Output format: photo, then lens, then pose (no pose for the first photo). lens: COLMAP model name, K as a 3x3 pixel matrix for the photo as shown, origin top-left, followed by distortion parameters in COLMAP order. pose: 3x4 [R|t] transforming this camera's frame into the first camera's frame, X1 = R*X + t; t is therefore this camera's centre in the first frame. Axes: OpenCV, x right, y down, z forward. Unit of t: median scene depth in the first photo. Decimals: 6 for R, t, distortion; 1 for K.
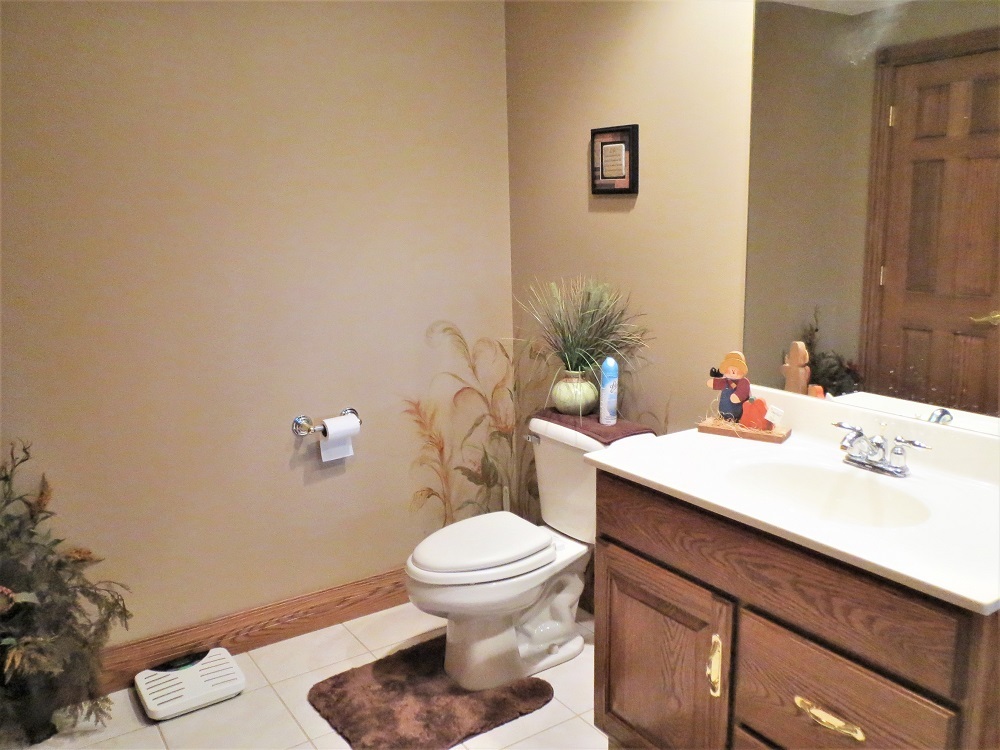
lens RADIAL K [[840.2, 0, 500.6], [0, 840.2, 372.0], [0, 0, 1]] dist [-0.035526, 0.028126]
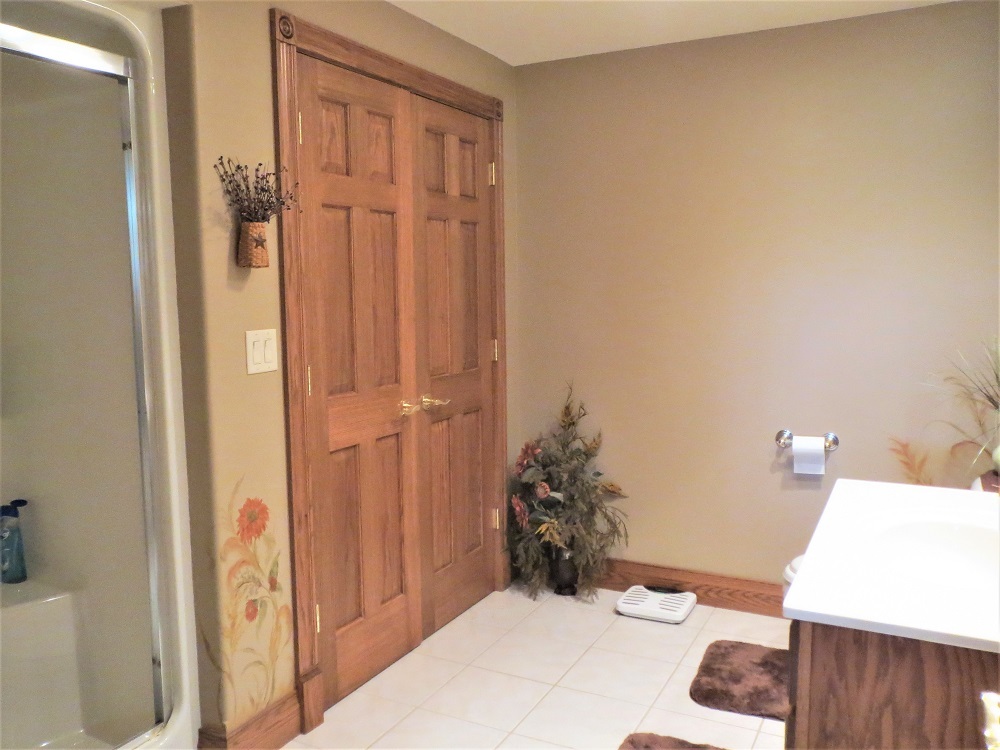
lens RADIAL K [[840.2, 0, 498.0], [0, 840.2, 376.0], [0, 0, 1]] dist [-0.035526, 0.028126]
pose [[0.486066, 0.118353, -0.865871, 0.614389], [-0.172179, 0.984337, 0.037892, 0.001480], [0.856793, 0.130666, 0.498831, 0.050394]]
